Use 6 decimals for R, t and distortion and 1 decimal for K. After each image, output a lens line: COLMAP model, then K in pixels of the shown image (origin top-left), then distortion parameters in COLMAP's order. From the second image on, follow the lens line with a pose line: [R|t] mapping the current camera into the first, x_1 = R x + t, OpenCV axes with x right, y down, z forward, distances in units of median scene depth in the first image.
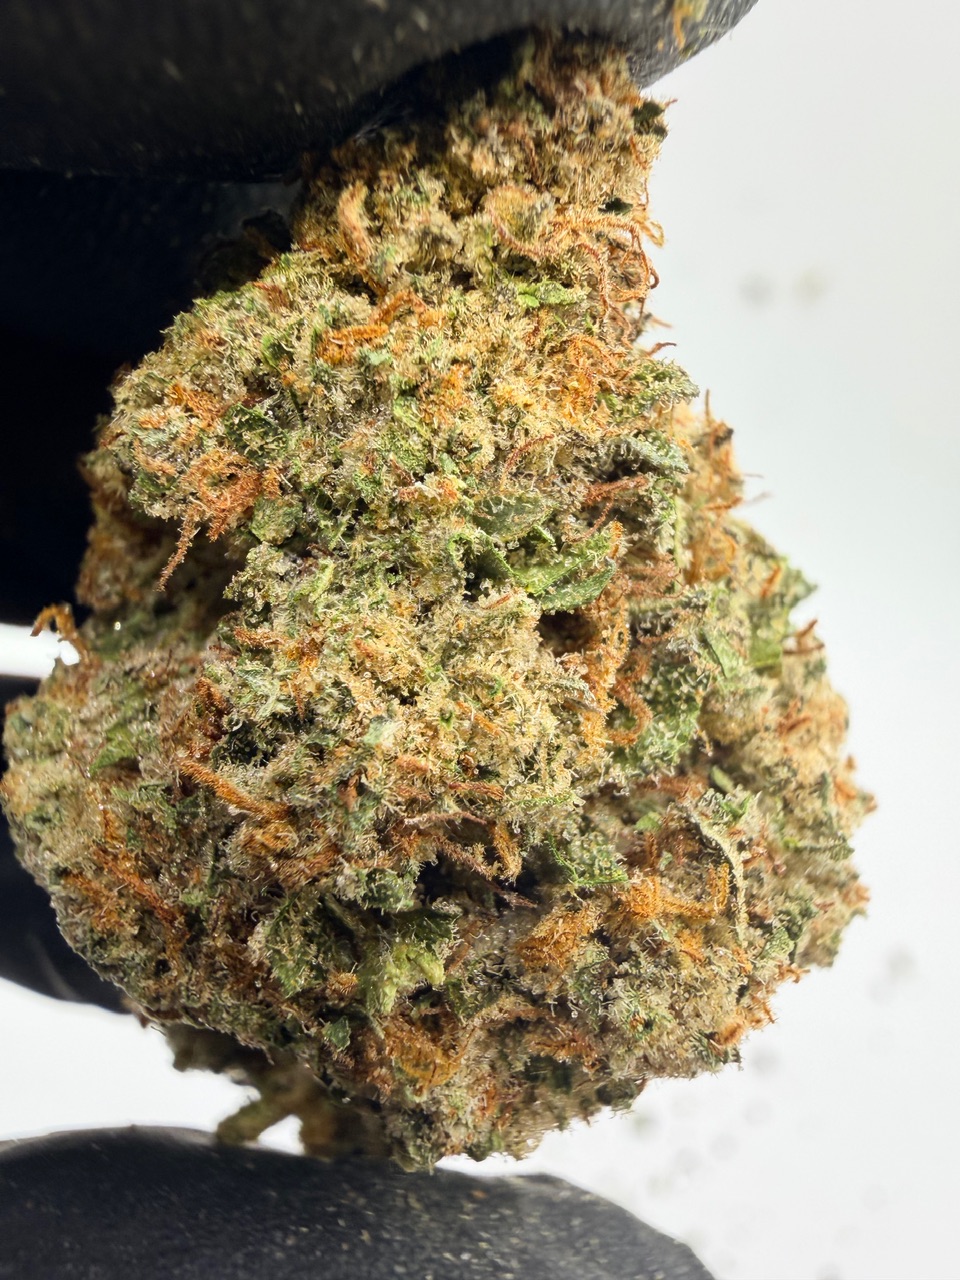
lens RADIAL K [[931.4, 0, 480.0], [0, 931.4, 640.0], [0, 0, 1]] dist [0.031445, -0.002613]
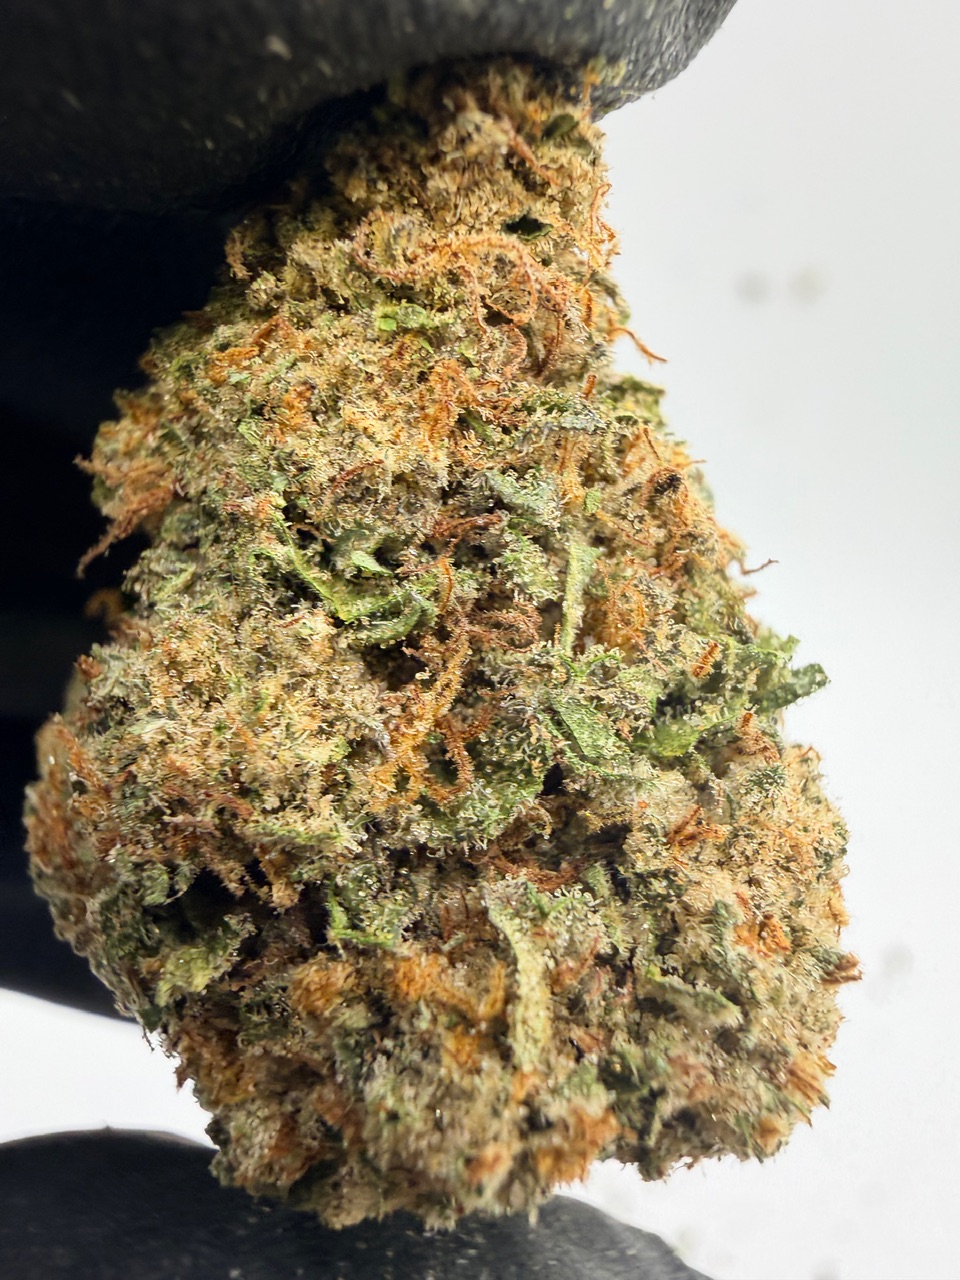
lens RADIAL K [[907.8, 0, 480.0], [0, 907.8, 640.0], [0, 0, 1]] dist [0.034026, 0.000588]
pose [[0.880597, 0.138780, -0.453088, 0.606617], [-0.168847, 0.985290, -0.026369, -0.028585], [0.442763, 0.099723, 0.891076, 0.222972]]
